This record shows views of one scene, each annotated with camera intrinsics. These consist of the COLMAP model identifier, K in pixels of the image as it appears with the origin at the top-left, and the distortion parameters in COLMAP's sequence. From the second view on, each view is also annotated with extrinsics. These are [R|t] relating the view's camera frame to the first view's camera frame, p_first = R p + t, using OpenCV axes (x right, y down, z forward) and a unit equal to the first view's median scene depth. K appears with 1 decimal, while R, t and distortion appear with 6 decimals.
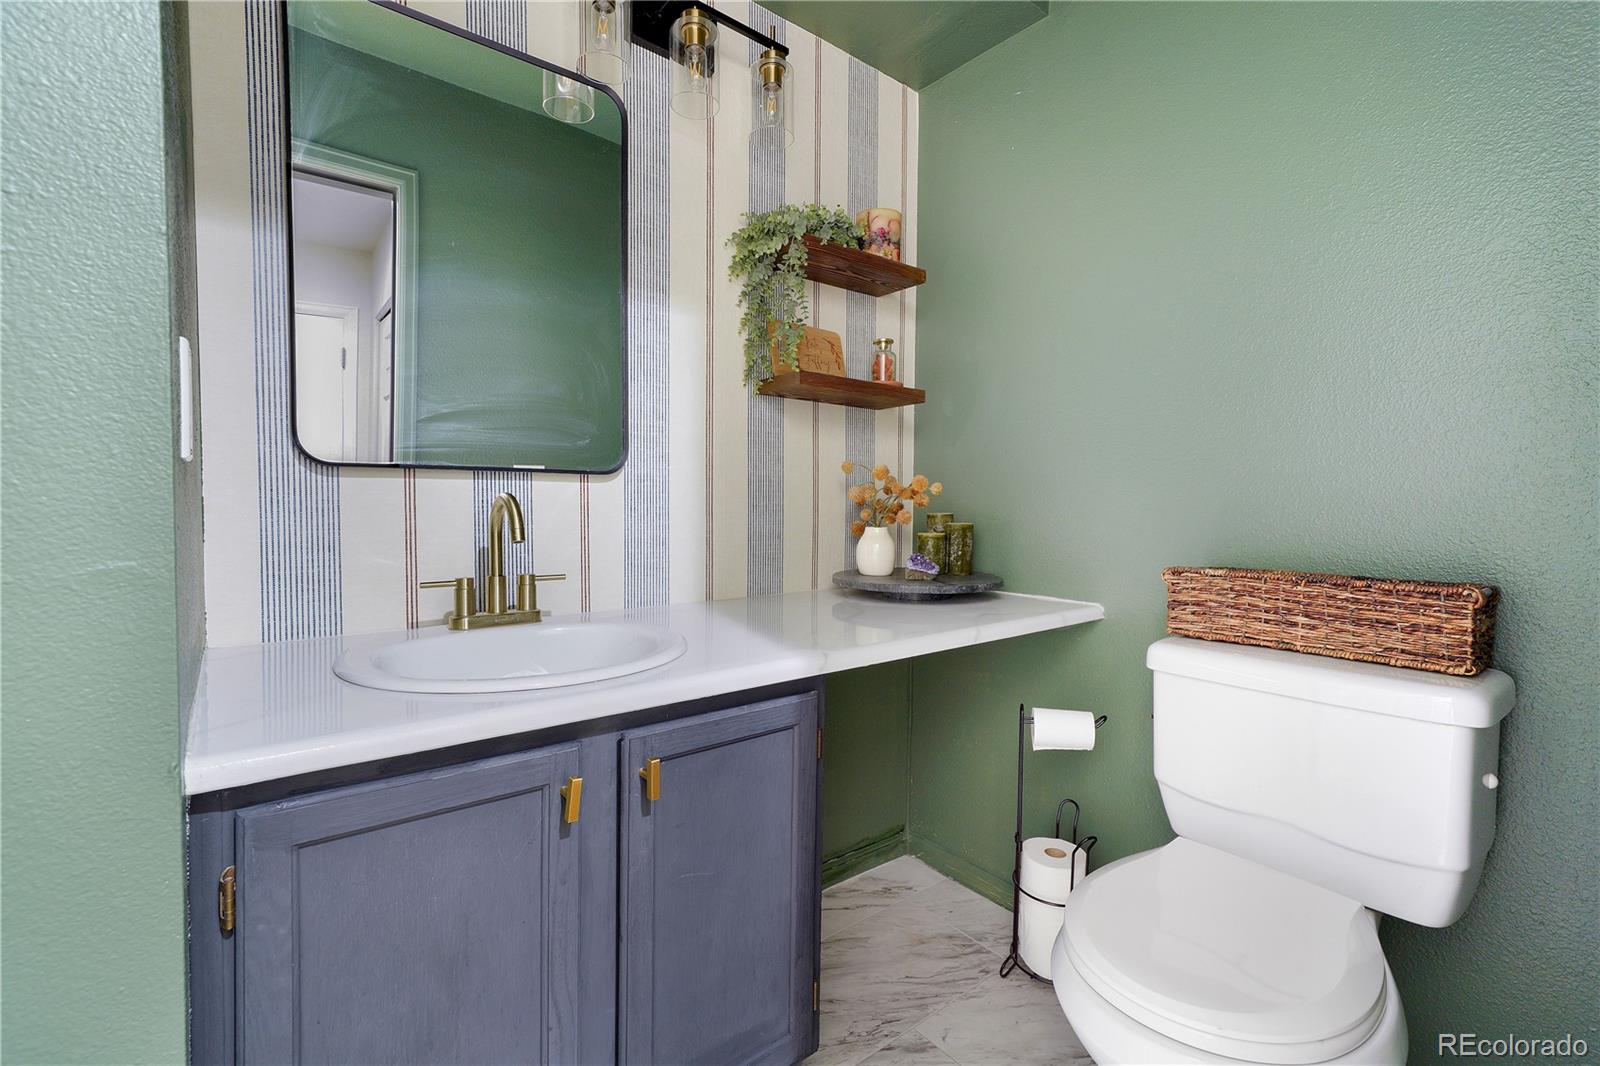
lens RADIAL K [[721.1, 0, 792.5], [0, 721.1, 526.6], [0, 0, 1]] dist [-0.001311, 0.000150]
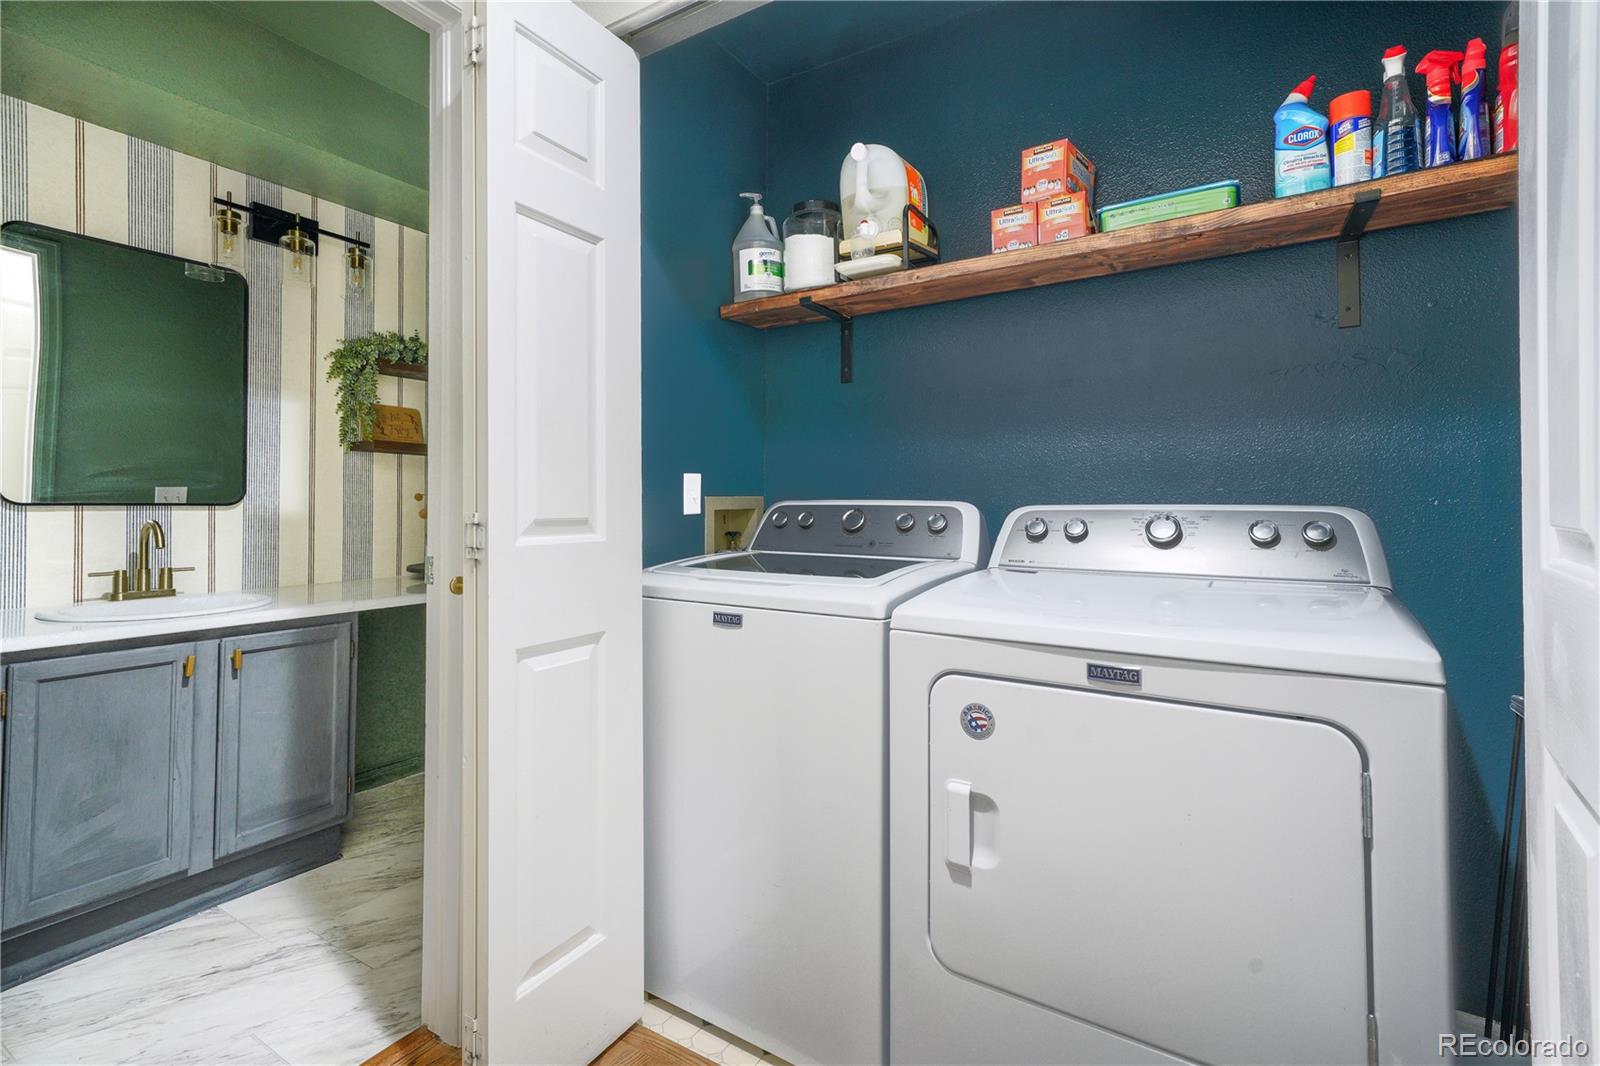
lens RADIAL K [[736.9, 0, 795.7], [0, 736.9, 495.1], [0, 0, 1]] dist [0.003175, 0.000457]
pose [[0.939316, -0.000443, 0.343054, 0.399307], [0.016286, 0.998929, -0.043301, -0.003755], [-0.342667, 0.046260, 0.938317, -1.071861]]
